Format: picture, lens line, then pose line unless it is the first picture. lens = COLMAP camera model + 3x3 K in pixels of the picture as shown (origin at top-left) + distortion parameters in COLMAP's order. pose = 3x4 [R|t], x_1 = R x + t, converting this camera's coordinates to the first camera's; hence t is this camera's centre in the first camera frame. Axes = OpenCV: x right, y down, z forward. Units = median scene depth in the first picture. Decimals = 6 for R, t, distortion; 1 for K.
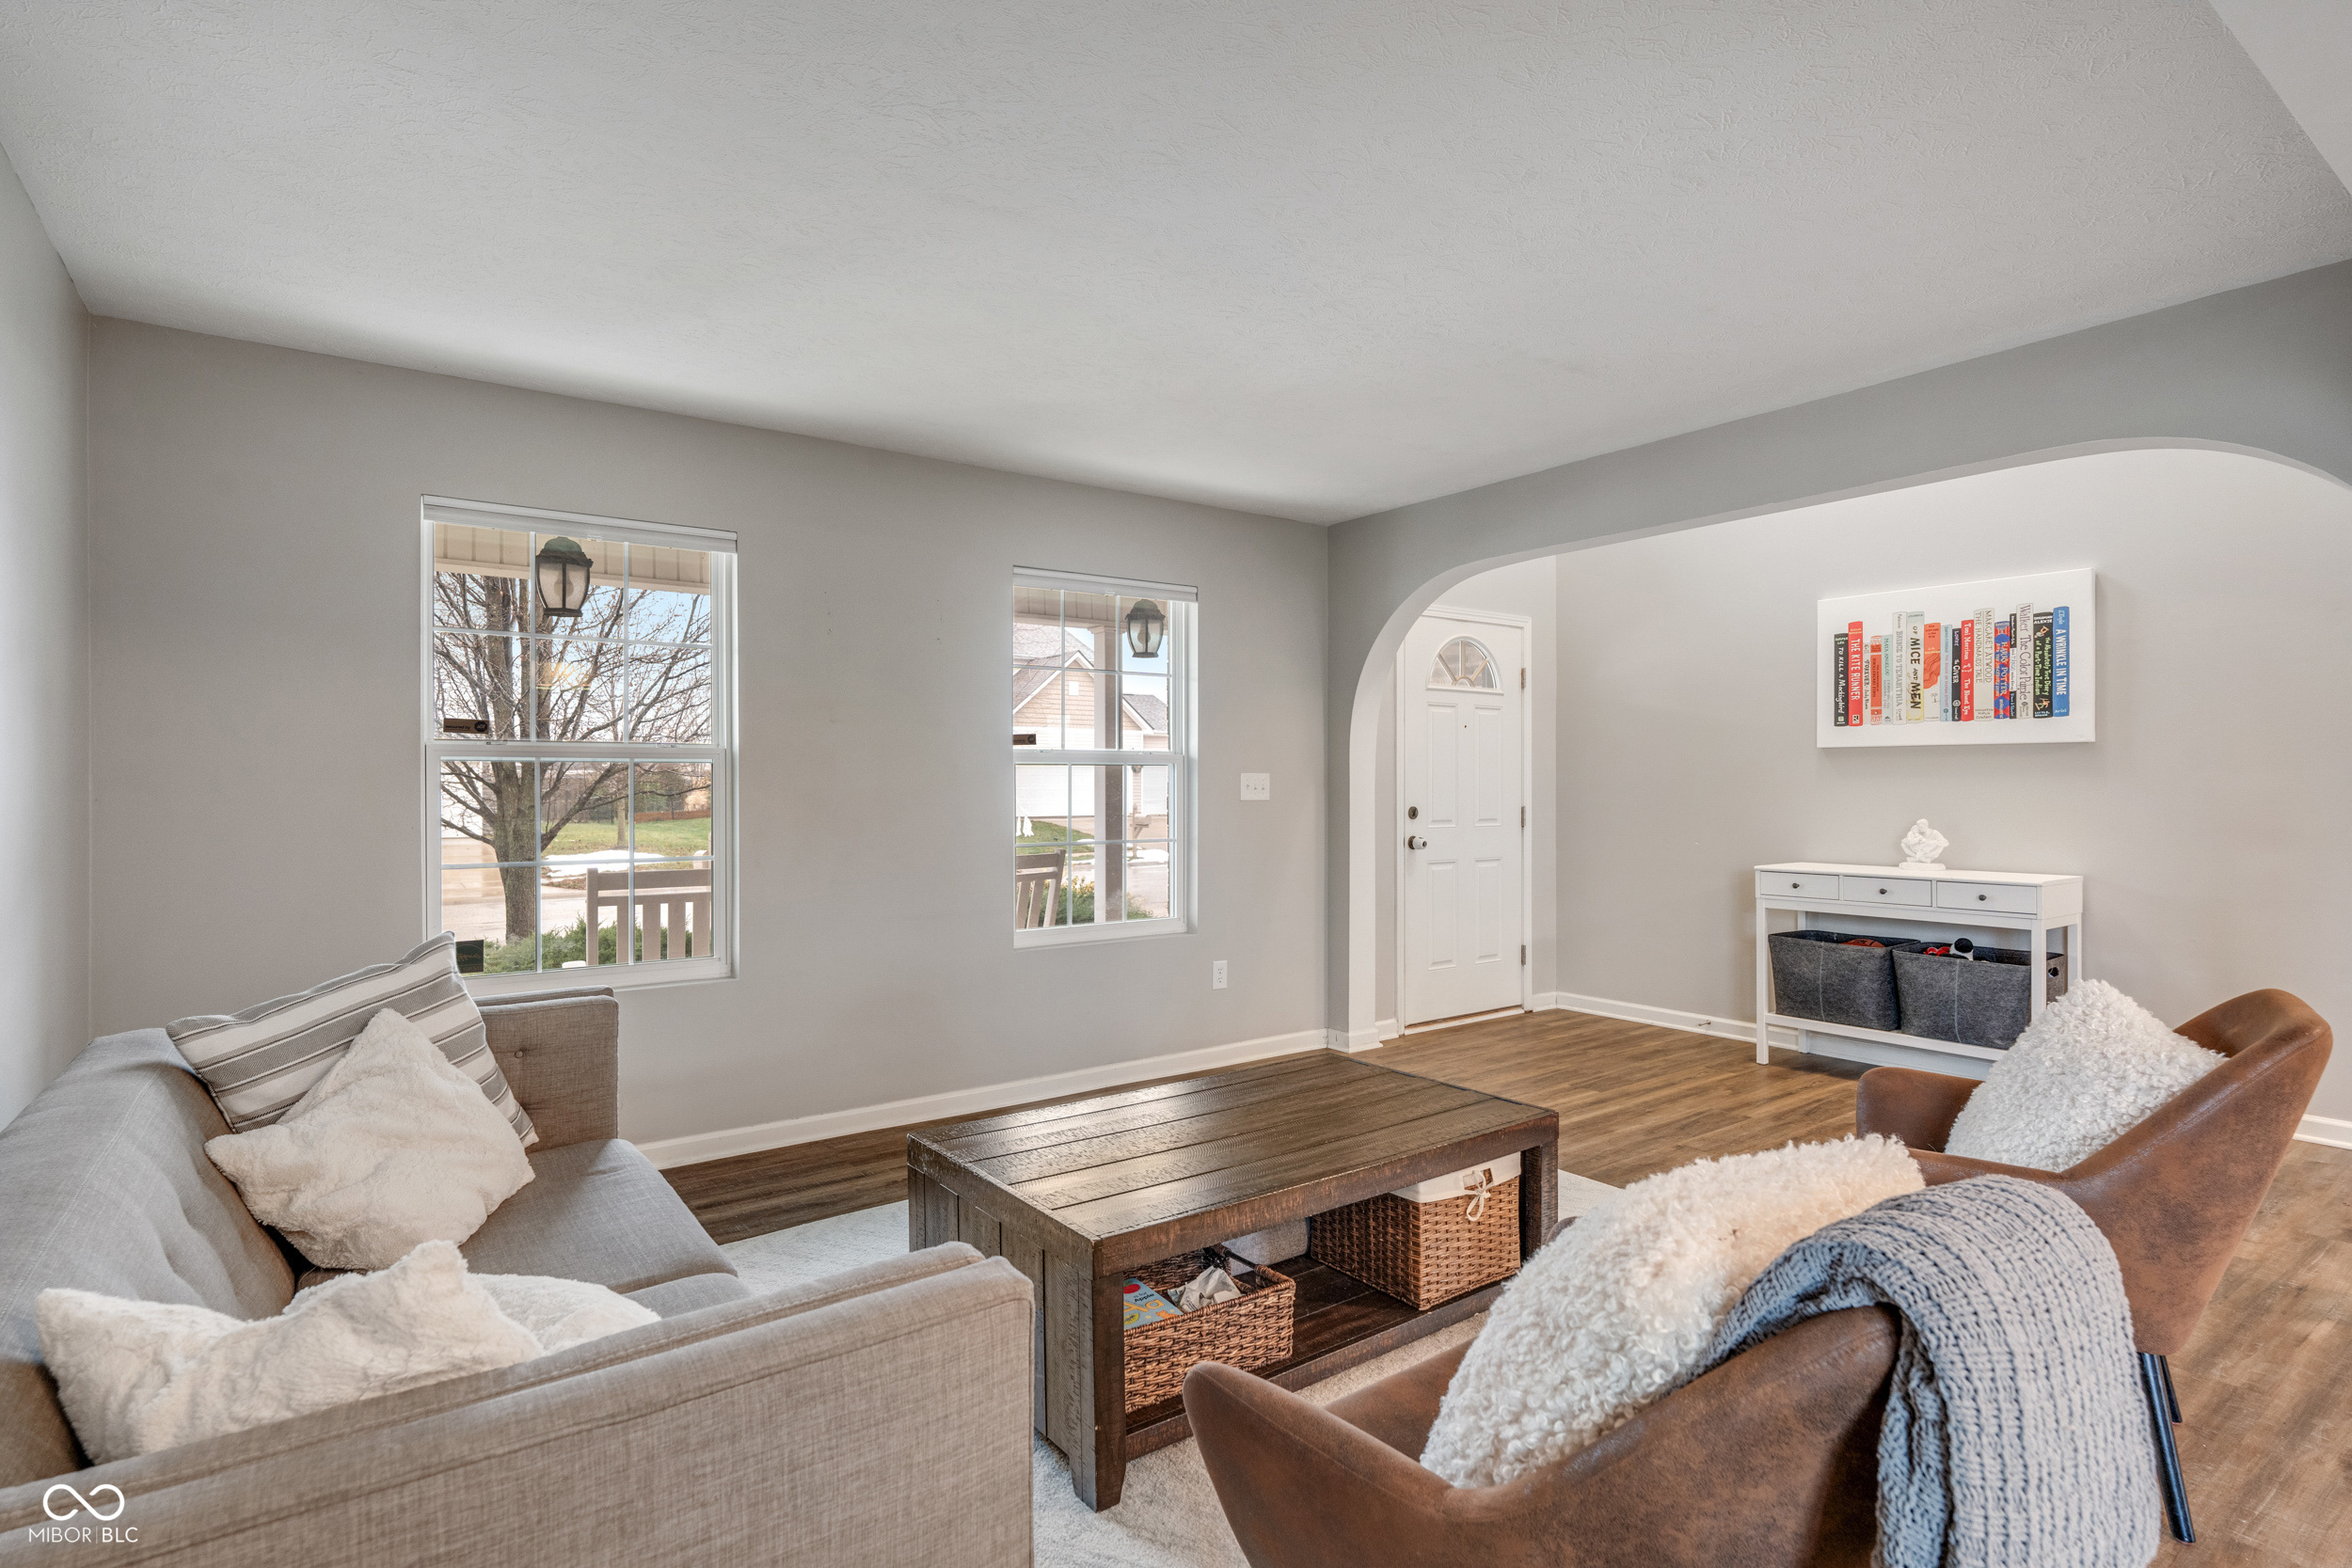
lens RADIAL K [[1173.8, 0, 1175.5], [0, 1173.8, 755.2], [0, 0, 1]] dist [0.000174, -0.000126]
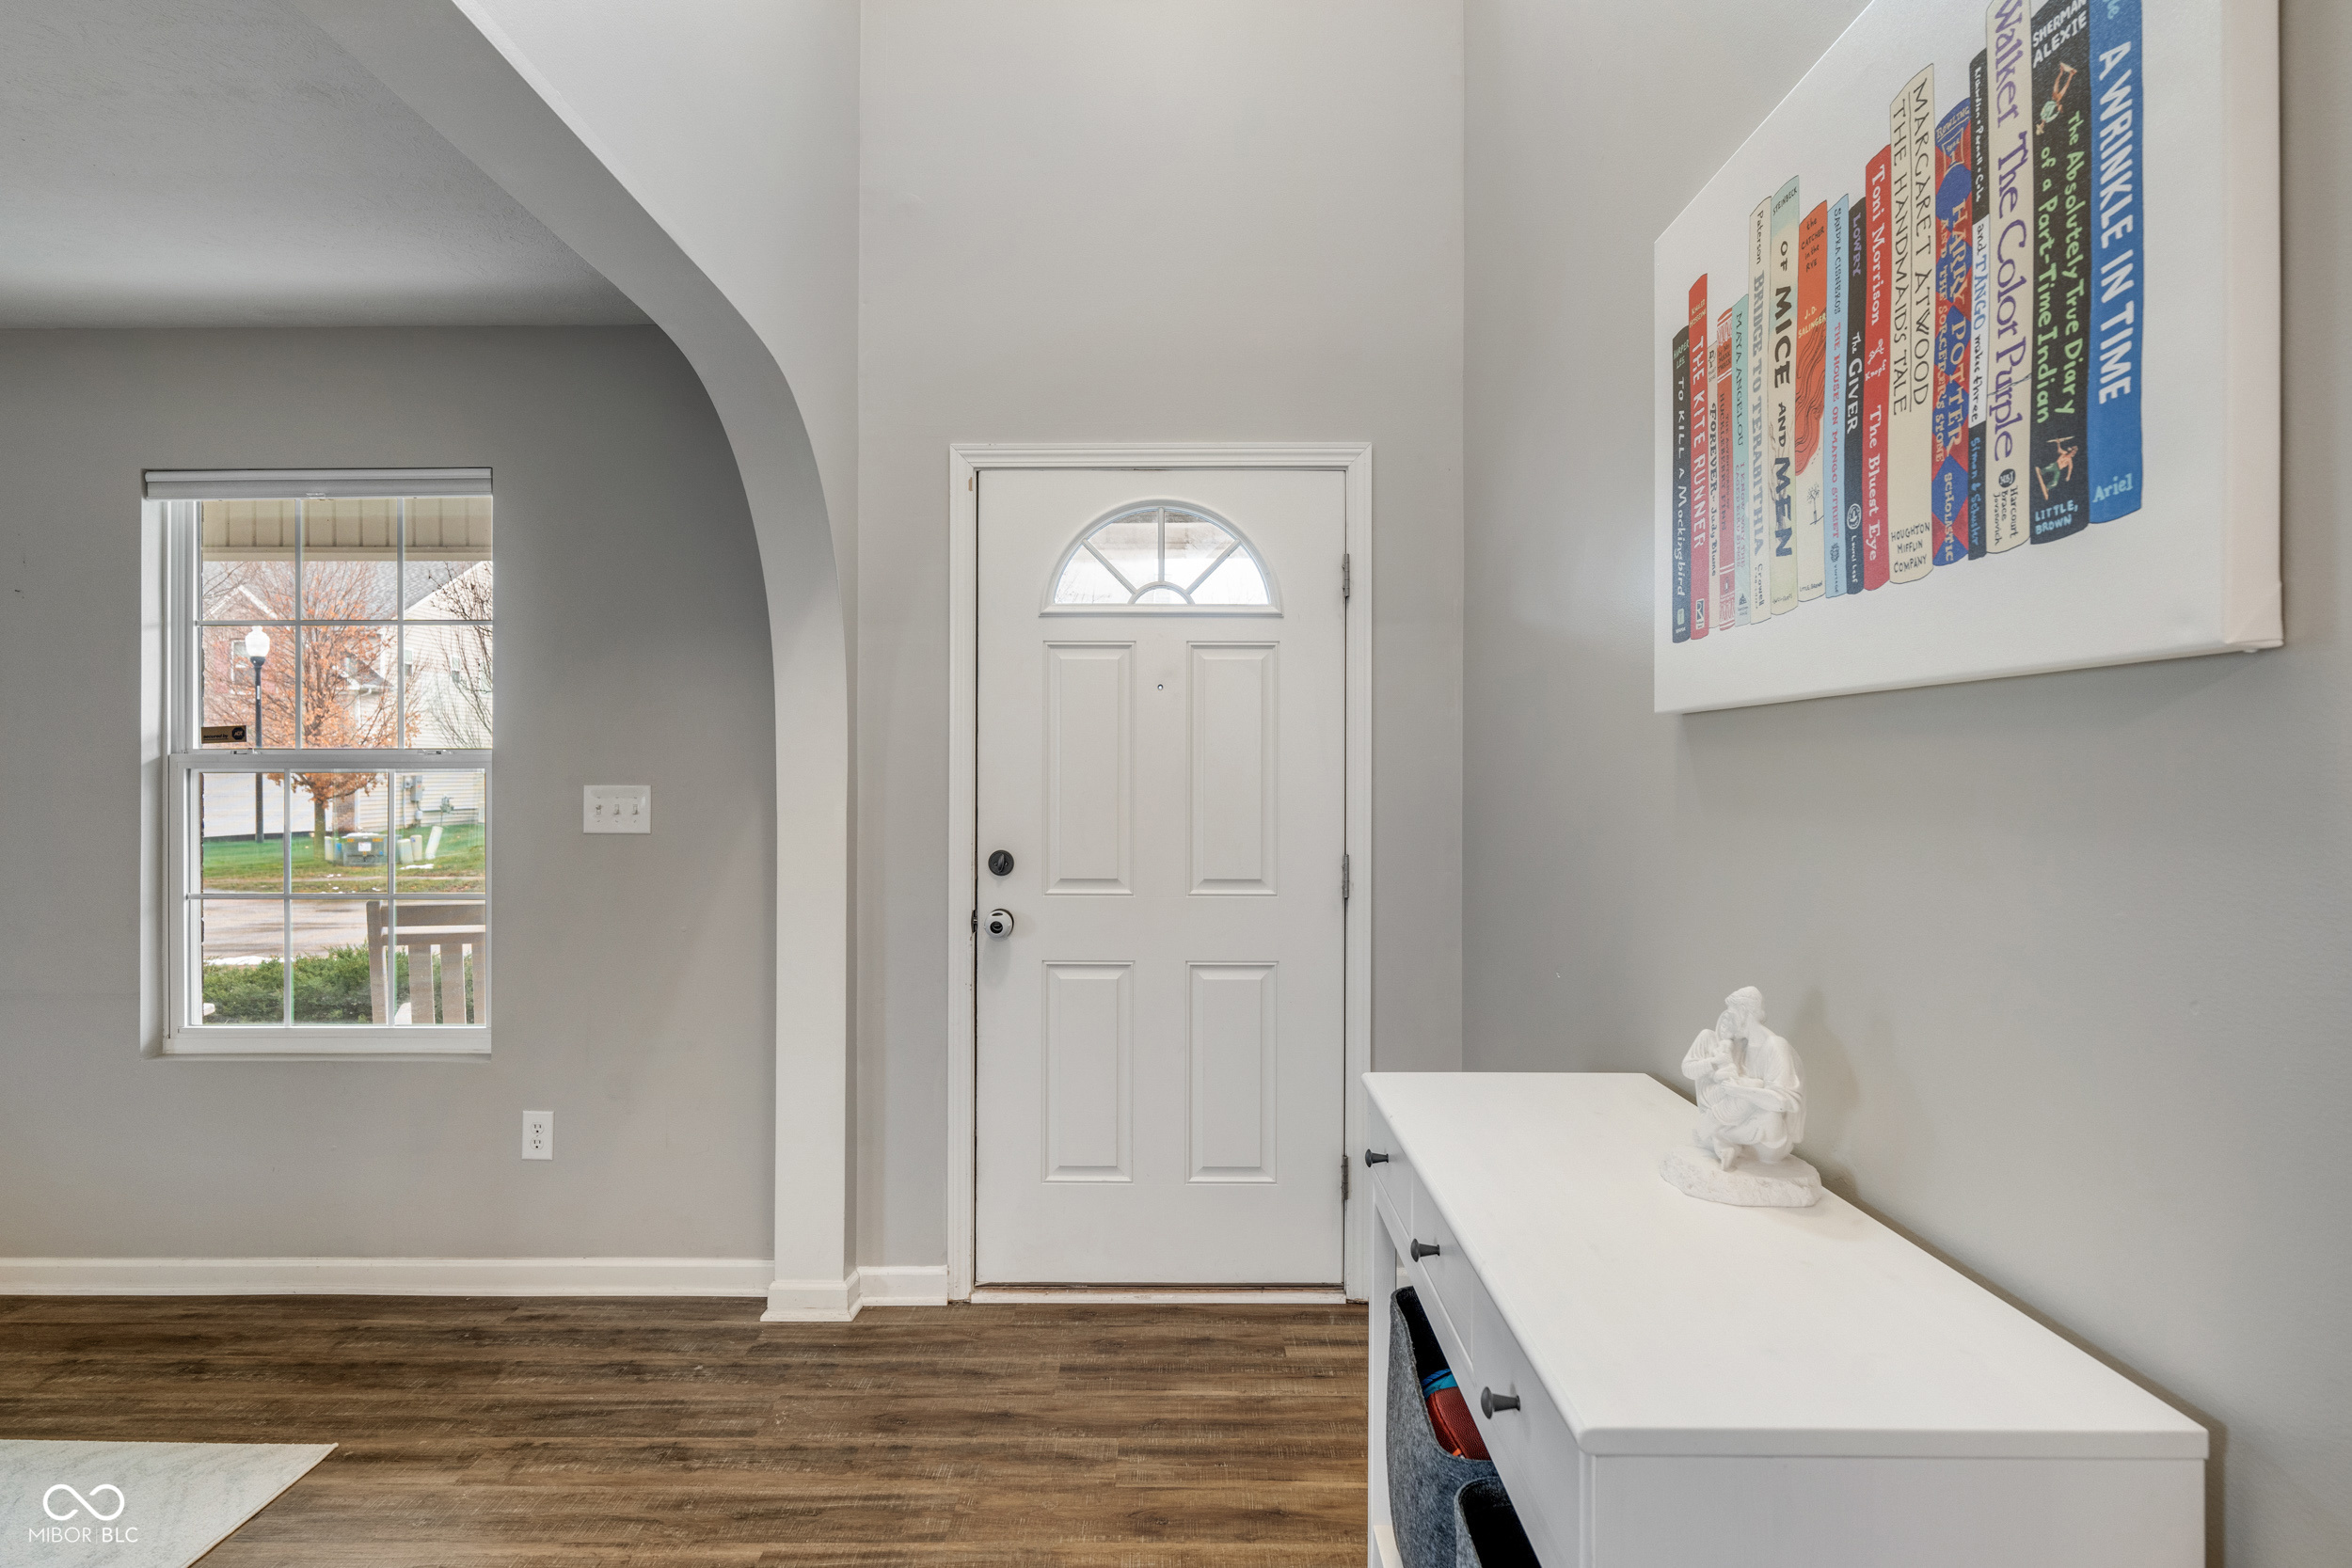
lens RADIAL K [[1335.5, 0, 1172.0], [0, 1335.5, 774.5], [0, 0, 1]] dist [-0.001104, -0.000024]
pose [[0.802718, 0.001303, -0.596358, 0.727446], [0.010394, 0.999815, 0.016174, 0.002443], [0.596269, -0.019182, 0.802556, 0.708543]]
